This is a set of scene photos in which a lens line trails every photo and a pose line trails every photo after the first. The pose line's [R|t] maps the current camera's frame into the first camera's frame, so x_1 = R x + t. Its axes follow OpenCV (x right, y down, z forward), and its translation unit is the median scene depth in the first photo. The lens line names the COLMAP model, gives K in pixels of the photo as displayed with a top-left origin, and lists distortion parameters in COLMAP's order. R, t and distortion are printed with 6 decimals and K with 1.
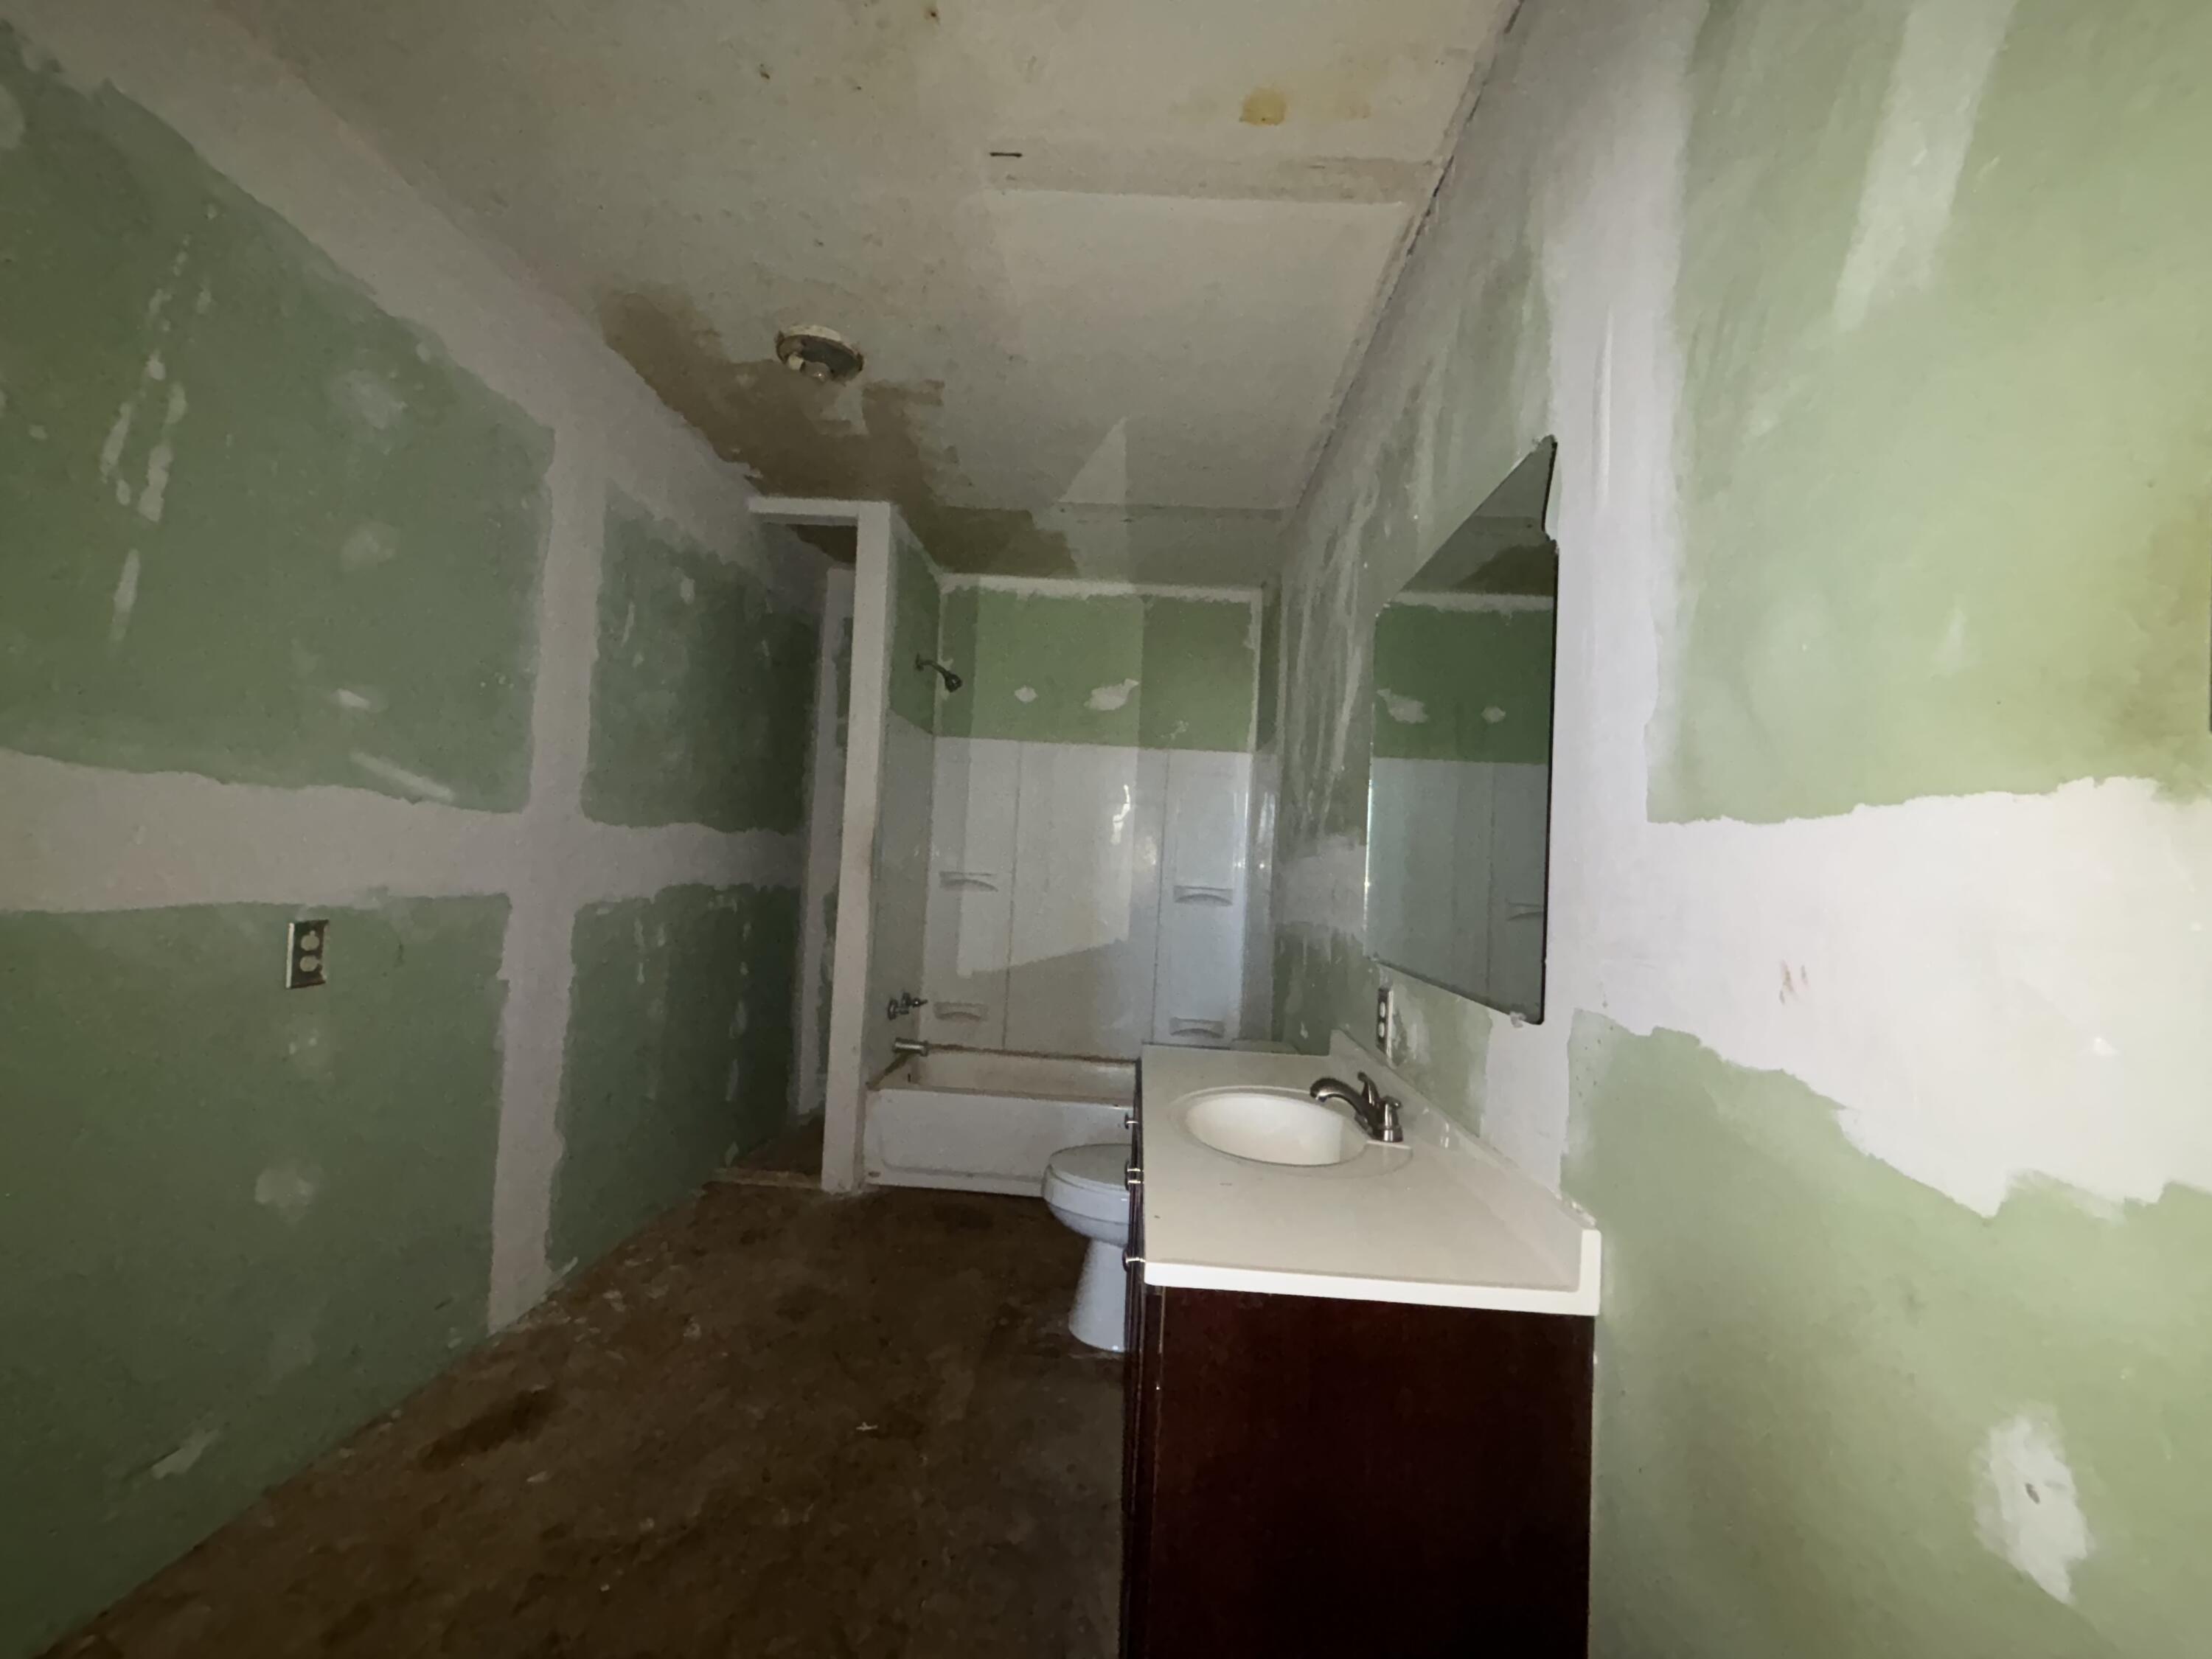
lens RADIAL K [[926.5, 0, 1106.0], [0, 926.5, 829.5], [0, 0, 1]] dist [0.023660, -0.005148]
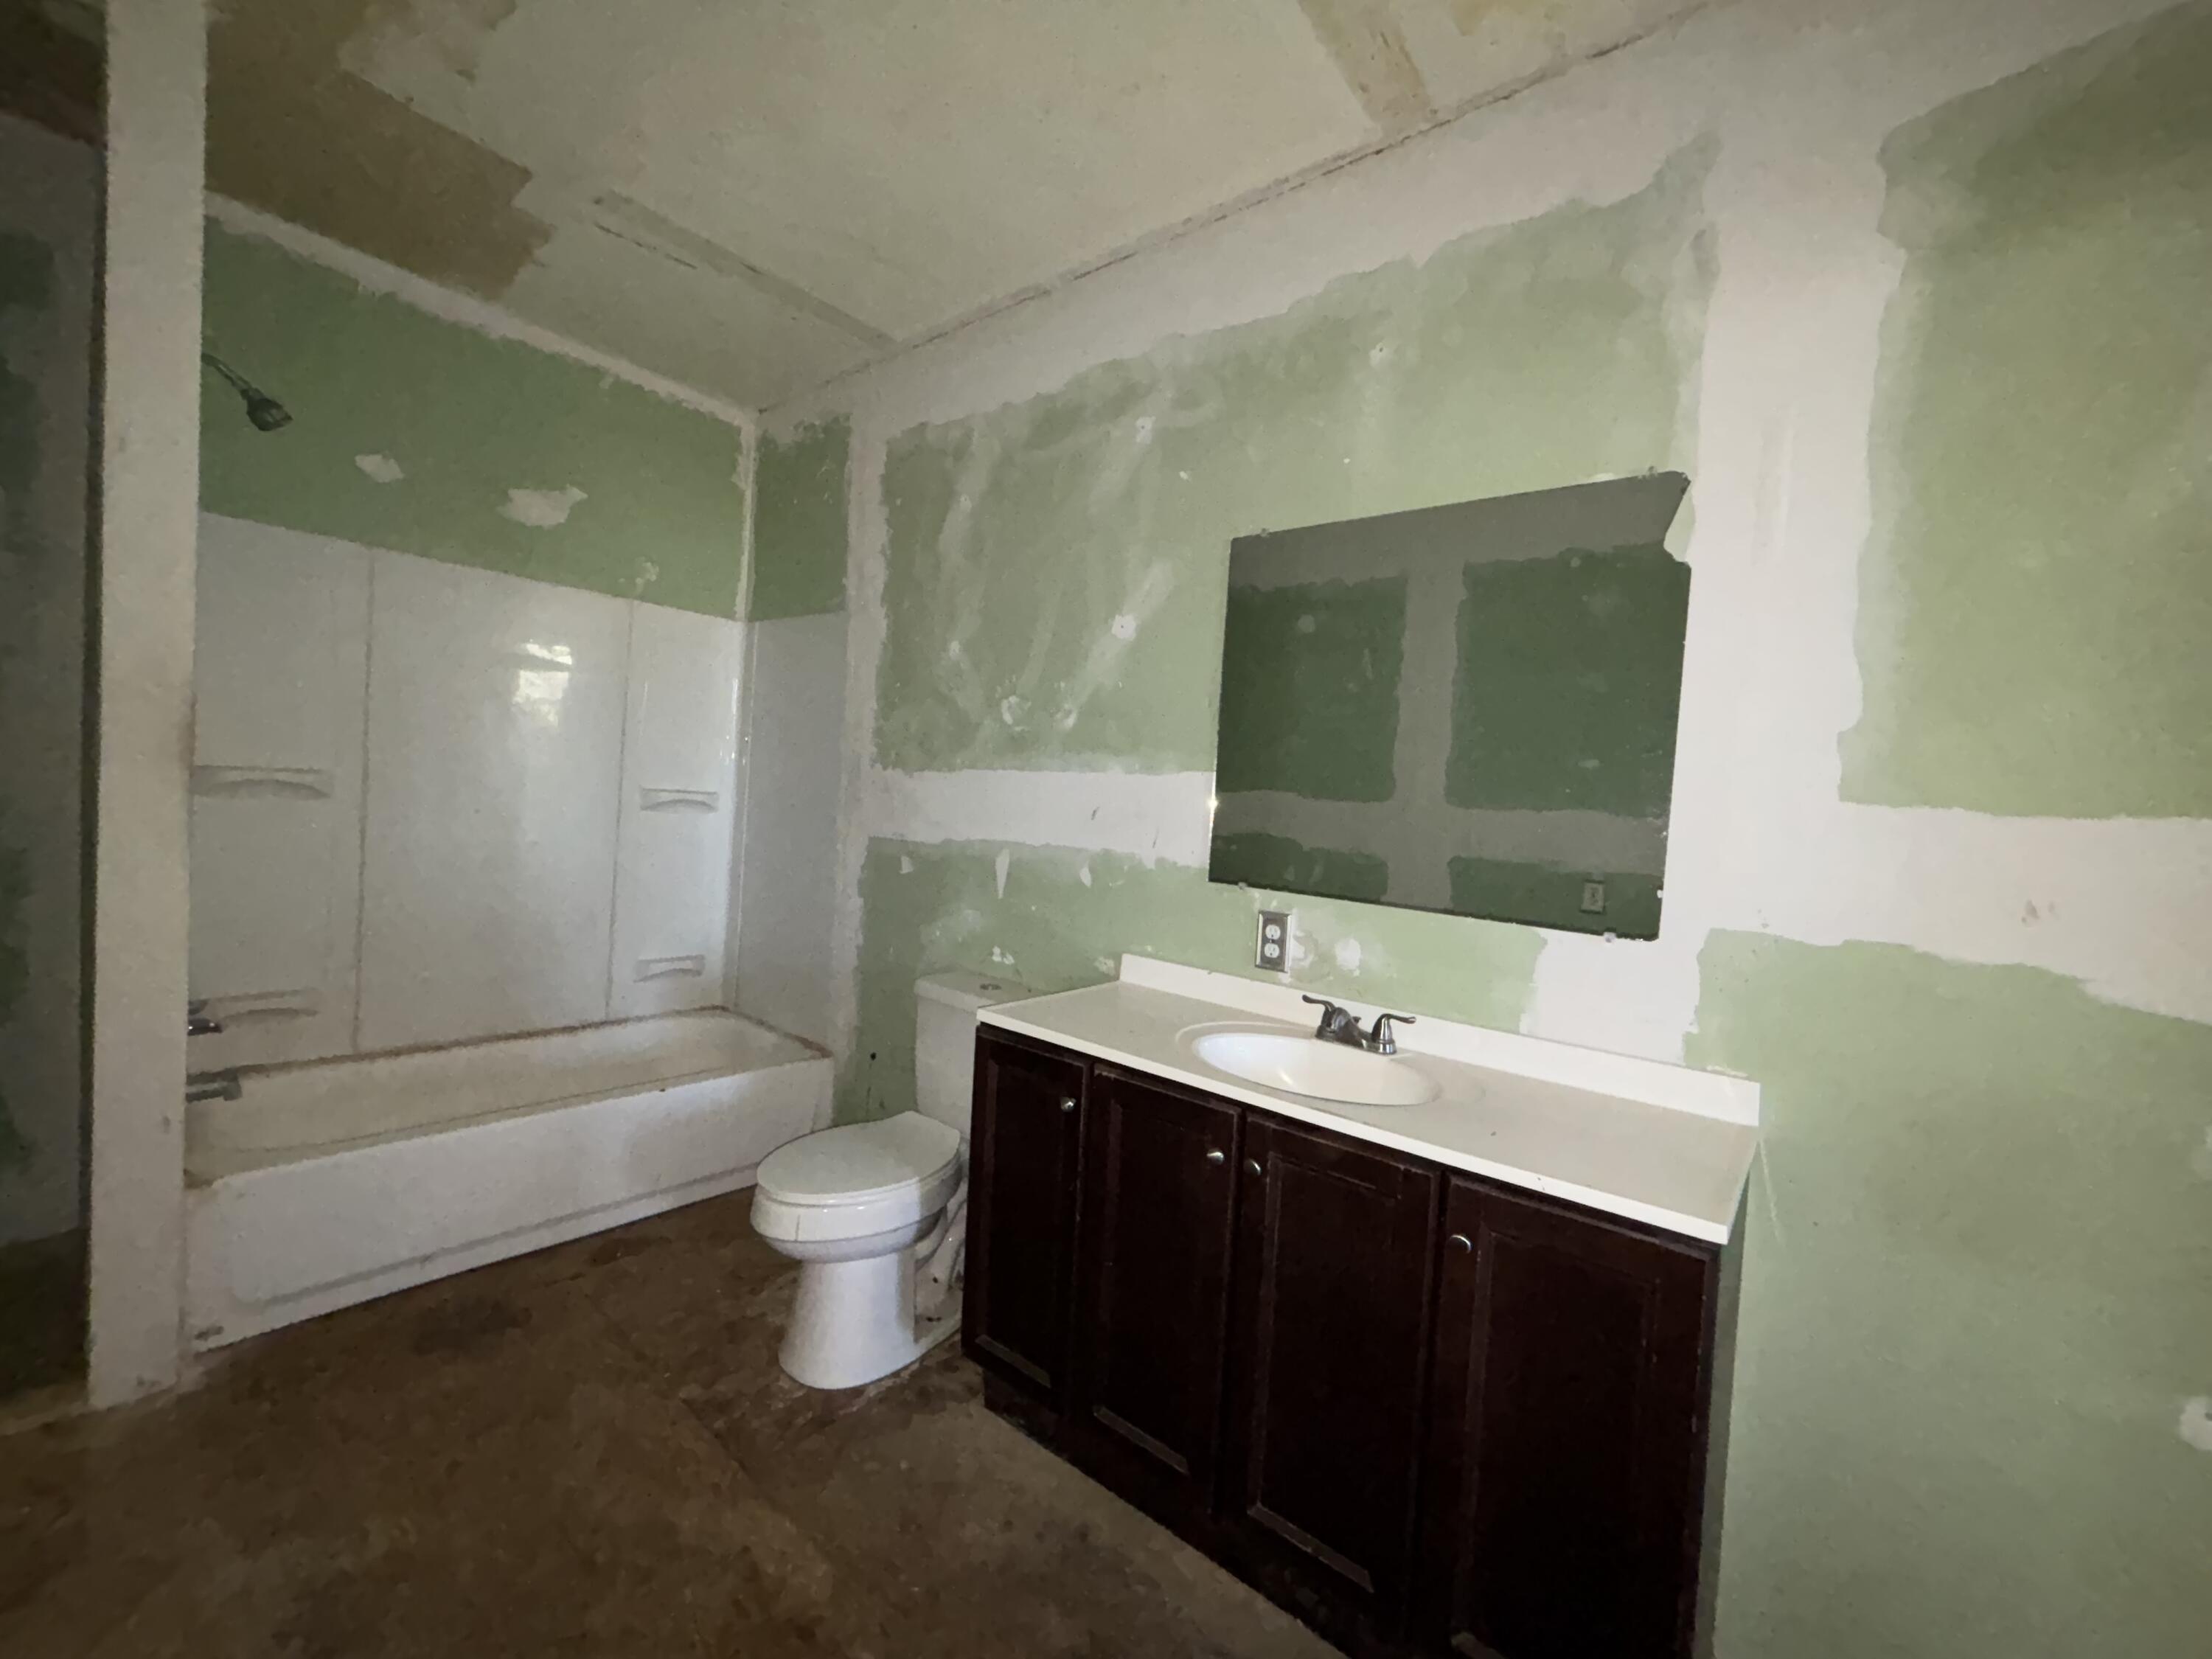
lens RADIAL K [[926.5, 0, 1106.0], [0, 926.5, 829.5], [0, 0, 1]] dist [0.023660, -0.005148]
pose [[0.605155, -0.040977, 0.795052, -0.302098], [-0.067245, 0.992474, 0.102336, -0.008281], [-0.793263, -0.115392, 0.597845, 0.247448]]
